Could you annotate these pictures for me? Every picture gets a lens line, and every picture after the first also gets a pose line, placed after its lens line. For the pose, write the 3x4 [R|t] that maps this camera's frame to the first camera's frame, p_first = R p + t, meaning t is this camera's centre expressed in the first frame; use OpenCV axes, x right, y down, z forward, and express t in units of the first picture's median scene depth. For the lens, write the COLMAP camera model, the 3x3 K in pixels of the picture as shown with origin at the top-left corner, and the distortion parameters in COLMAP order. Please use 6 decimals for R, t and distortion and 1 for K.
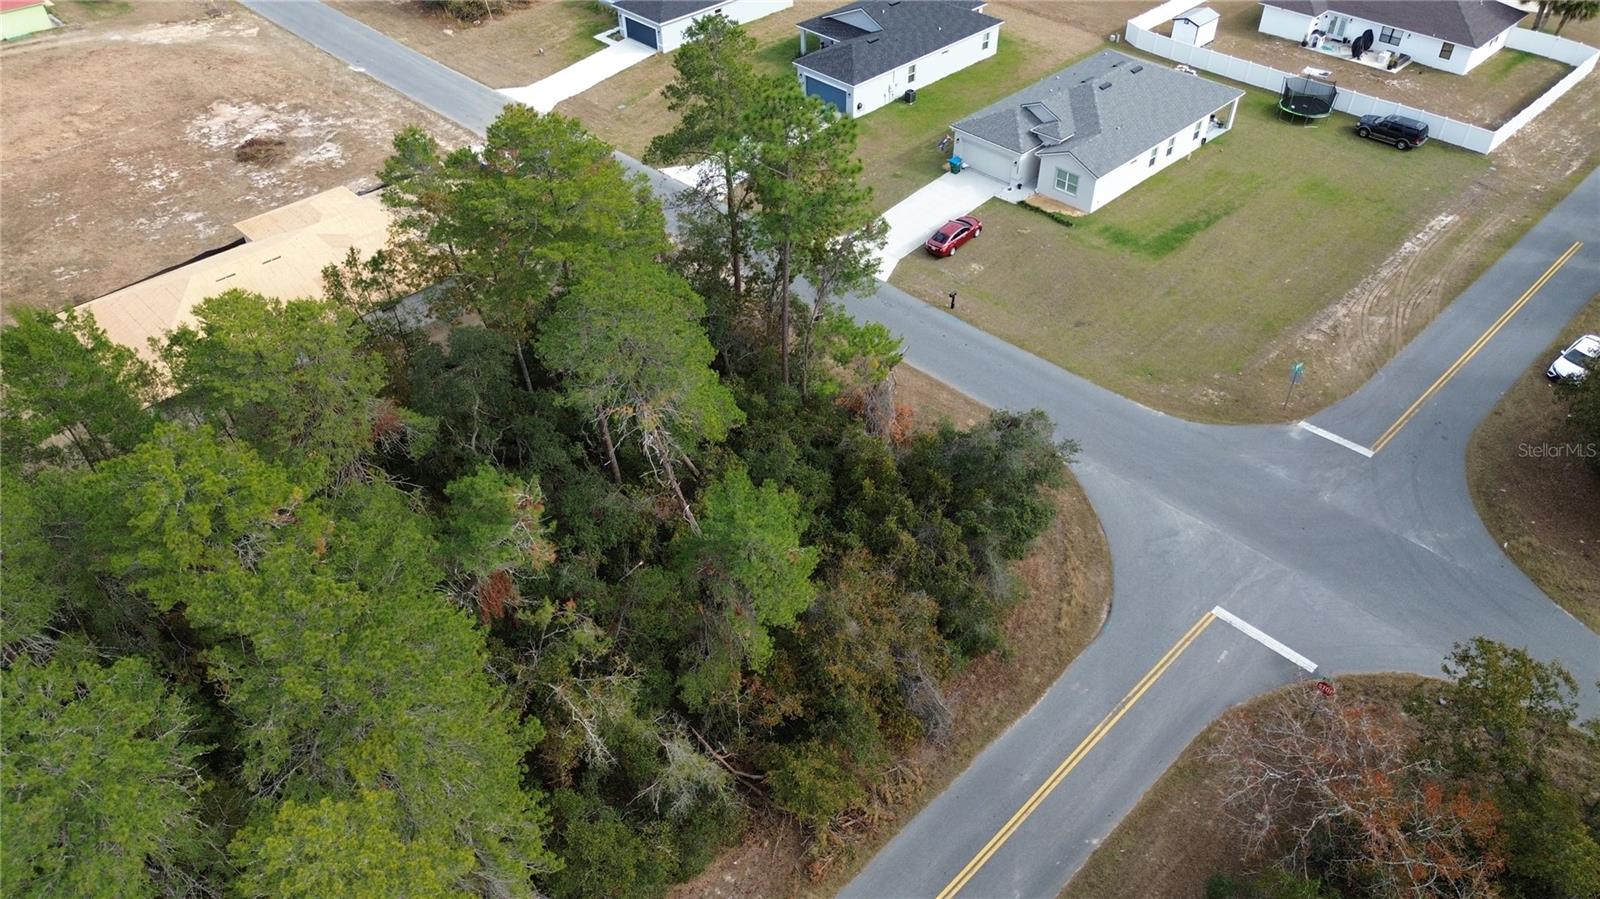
lens RADIAL K [[1126.3, 0, 800.0], [0, 1126.3, 449.5], [0, 0, 1]] dist [0.076106, -0.069391]
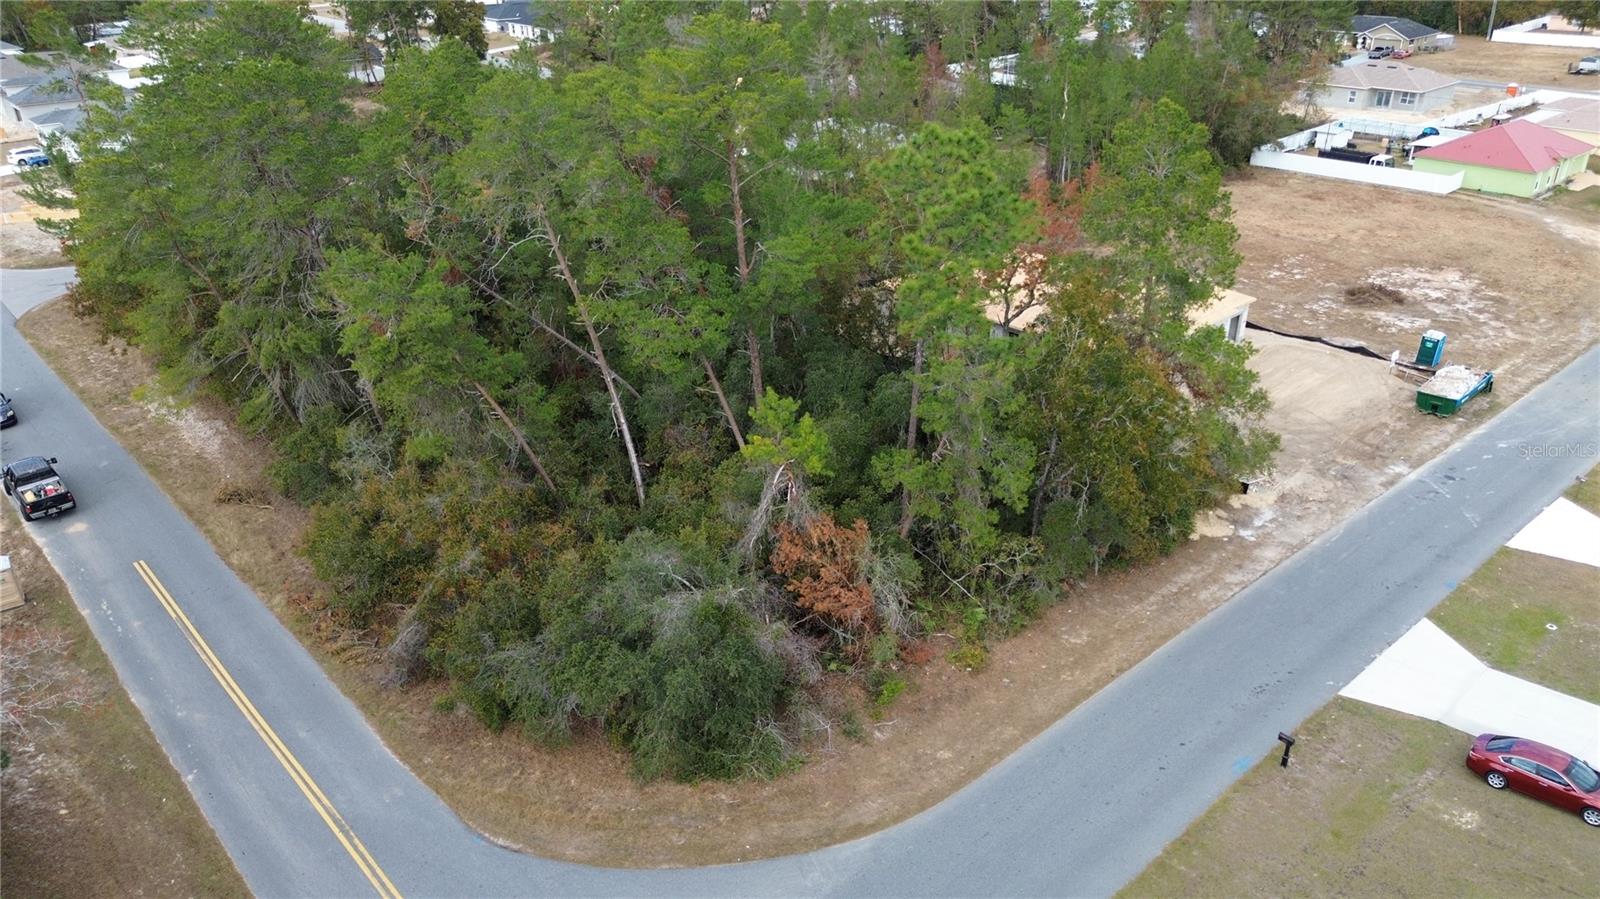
lens RADIAL K [[1126.3, 0, 800.0], [0, 1126.3, 449.5], [0, 0, 1]] dist [0.076106, -0.069391]
pose [[-0.041024, 0.450527, -0.891820, 0.614157], [-0.647268, 0.667977, 0.367221, -0.303042], [0.761158, 0.592311, 0.264208, 0.656488]]
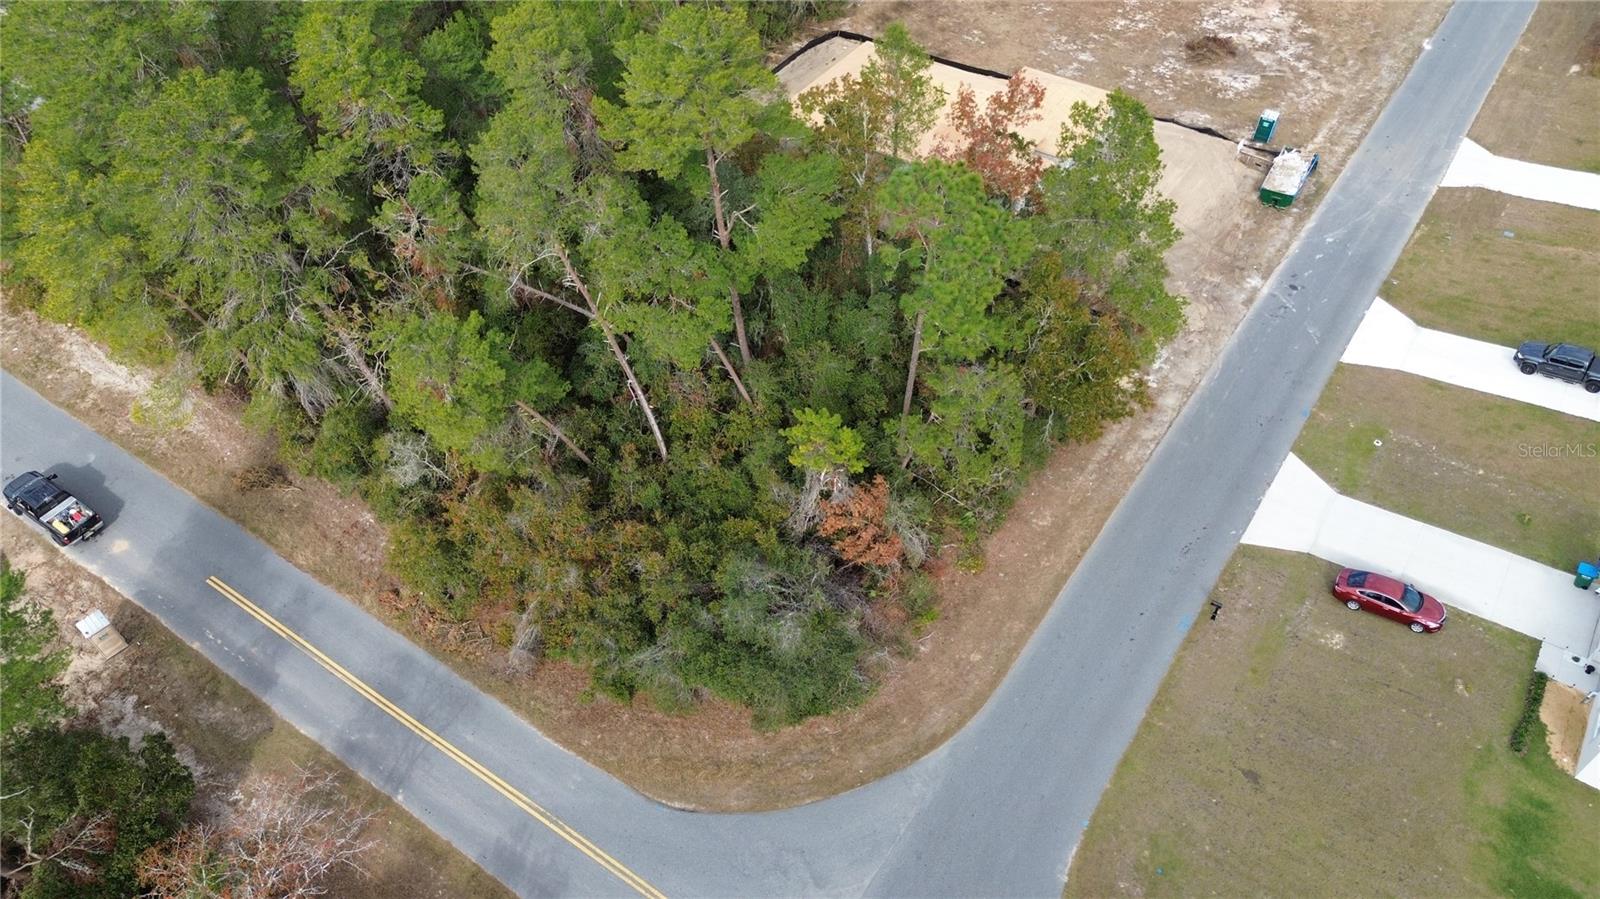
lens RADIAL K [[1126.3, 0, 800.0], [0, 1126.3, 449.5], [0, 0, 1]] dist [0.076106, -0.069391]
pose [[0.188996, 0.716724, -0.671258, 0.552535], [-0.632911, 0.611560, 0.474783, -0.411705], [0.750802, 0.335114, 0.569205, 0.376137]]
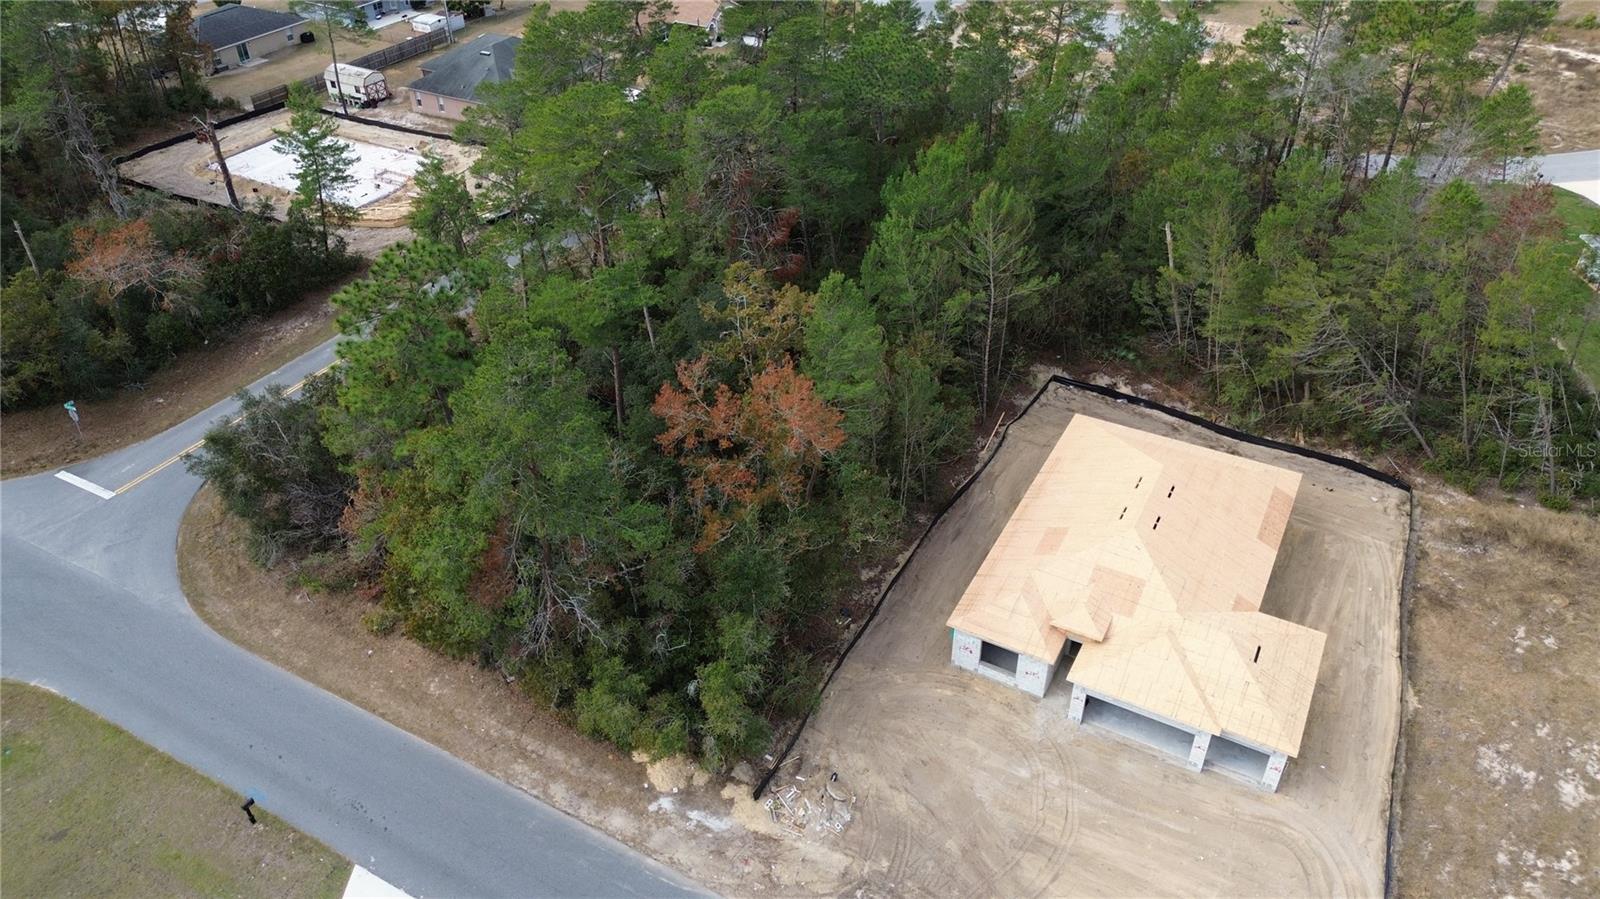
lens RADIAL K [[1126.3, 0, 800.0], [0, 1126.3, 449.5], [0, 0, 1]] dist [0.076106, -0.069391]
pose [[-0.958045, 0.189993, -0.214598, -0.073368], [-0.166974, 0.238582, 0.956660, -0.951980], [0.232958, 0.952356, -0.196848, 1.100457]]
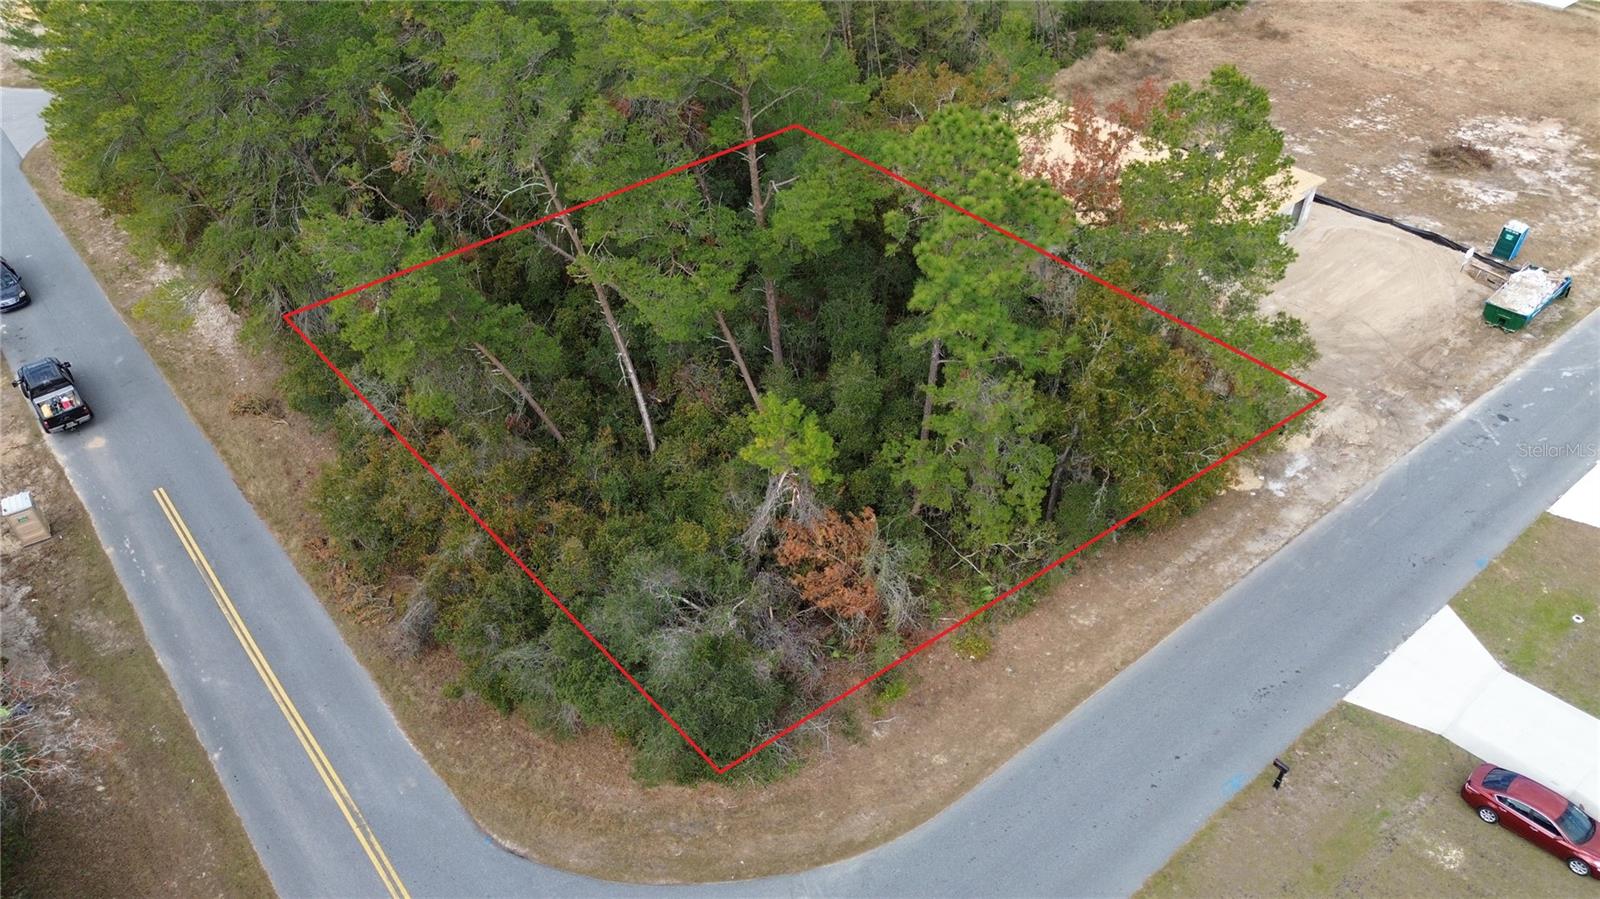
lens RADIAL K [[1126.3, 0, 800.0], [0, 1126.3, 449.5], [0, 0, 1]] dist [0.076106, -0.069391]
pose [[-0.087335, 0.640300, -0.763143, 0.514571], [-0.643511, 0.548522, 0.533870, -0.394302], [0.760438, 0.537717, 0.364135, 0.598670]]
